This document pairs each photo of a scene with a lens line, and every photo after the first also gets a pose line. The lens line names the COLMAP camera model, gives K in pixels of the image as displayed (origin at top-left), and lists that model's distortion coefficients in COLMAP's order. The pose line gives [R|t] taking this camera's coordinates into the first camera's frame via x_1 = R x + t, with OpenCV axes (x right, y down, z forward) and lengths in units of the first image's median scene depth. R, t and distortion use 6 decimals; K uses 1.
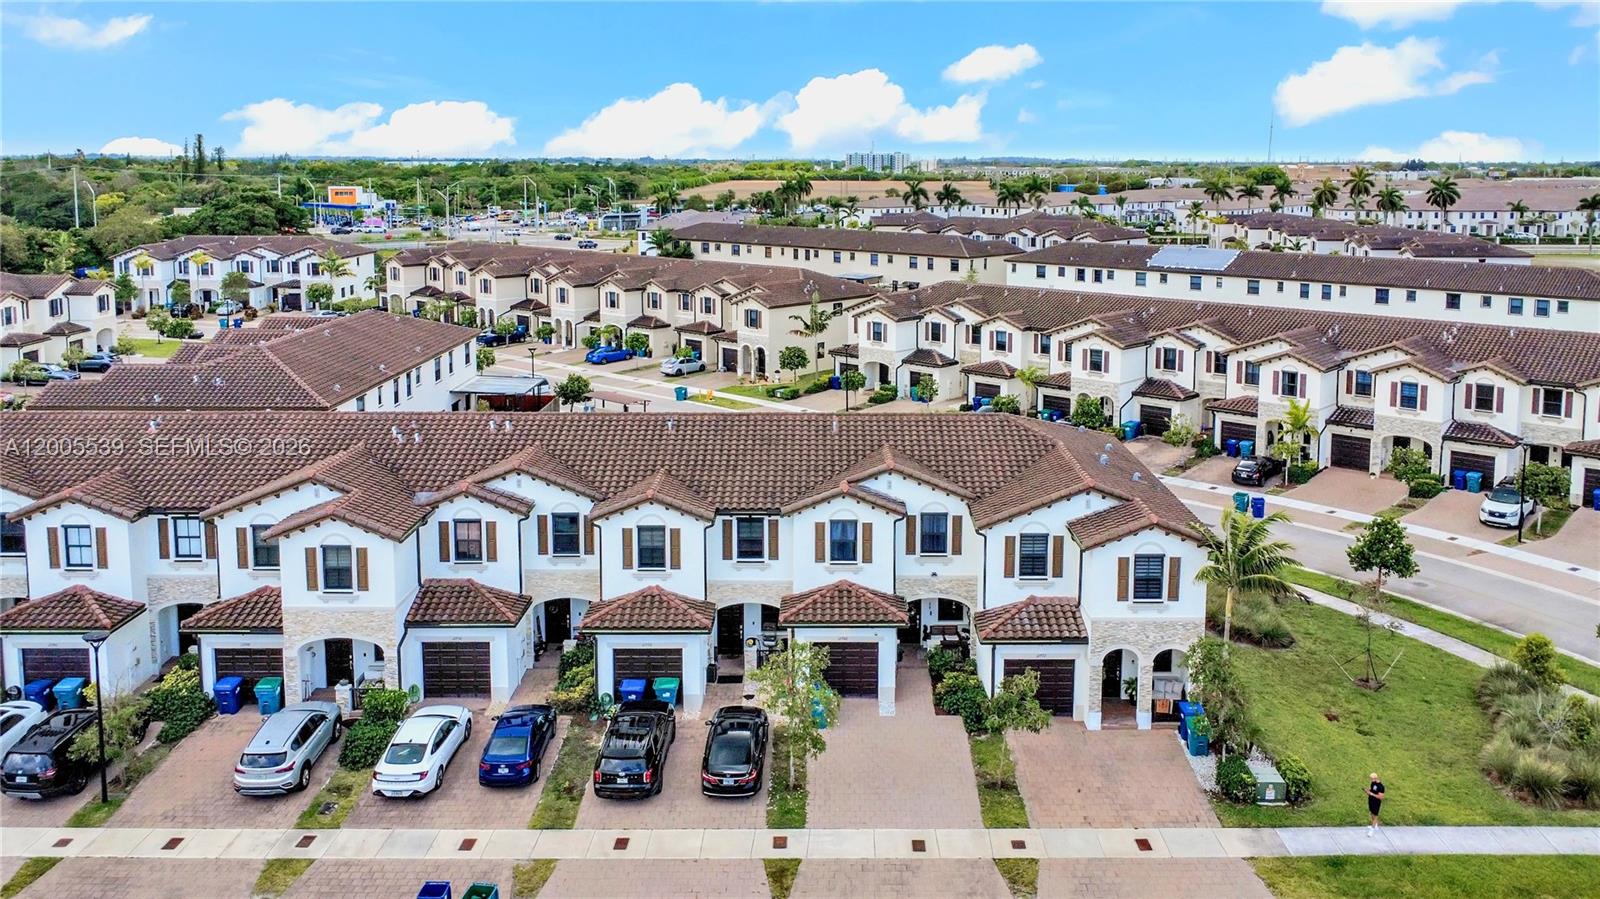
lens RADIAL K [[1356.5, 0, 831.3], [0, 1356.5, 263.4], [0, 0, 1]] dist [0.000246, 0.002674]
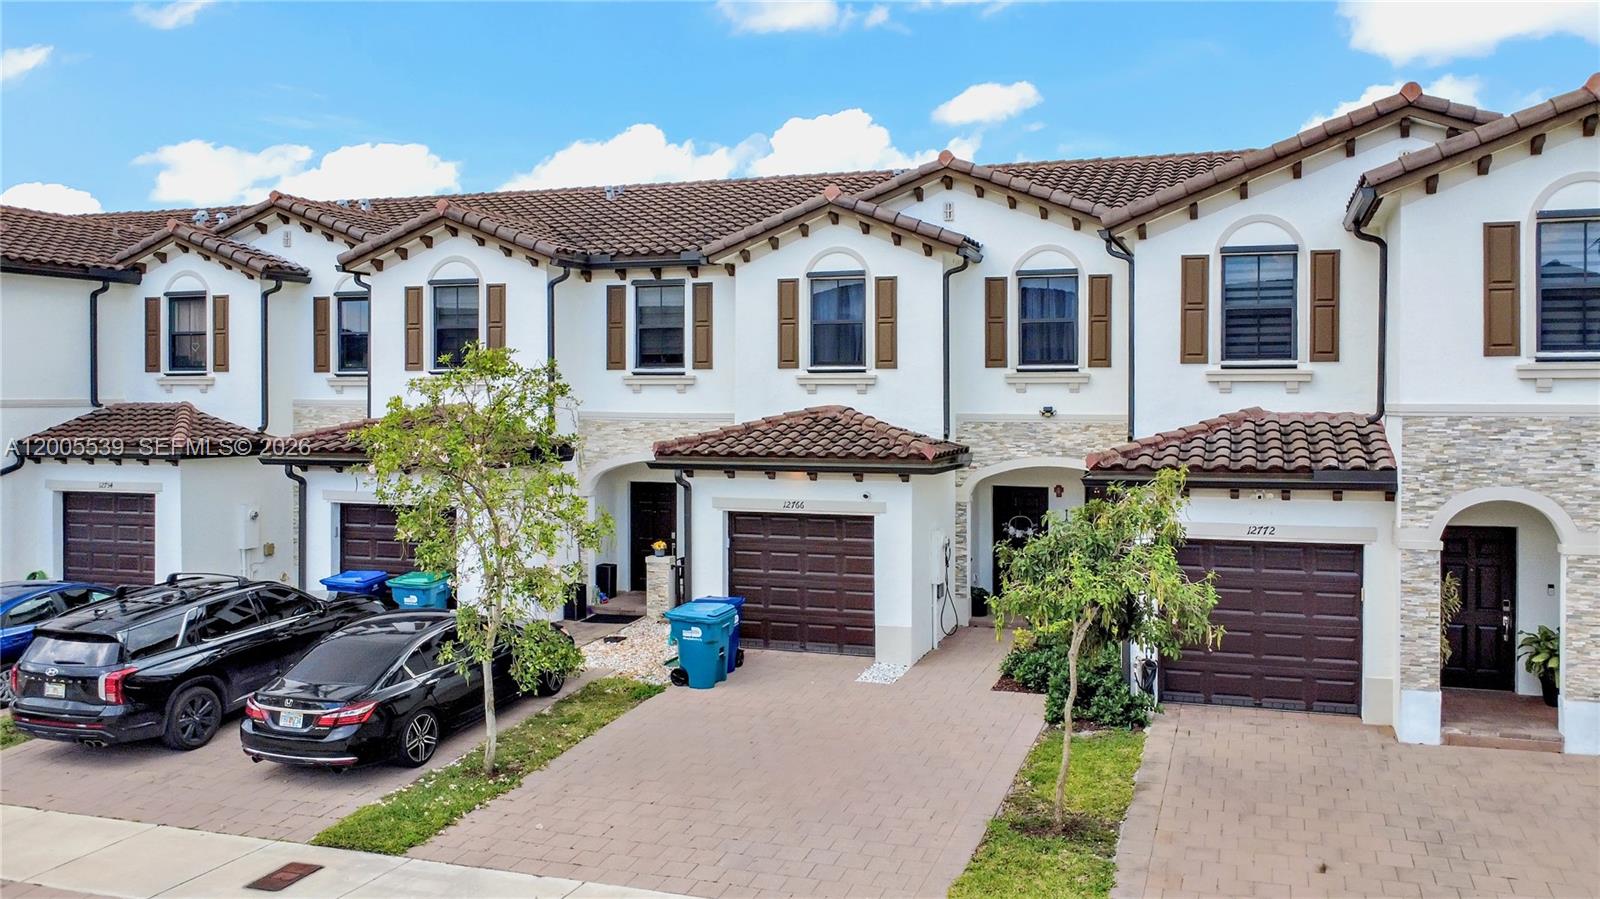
lens RADIAL K [[1294.0, 0, 831.3], [0, 1294.0, 387.1], [0, 0, 1]] dist [0.004399, -0.003158]
pose [[0.946973, -0.004389, -0.321284, 0.152170], [-0.028103, 0.994943, -0.096425, 0.278156], [0.320083, 0.100340, 0.942061, 0.610414]]
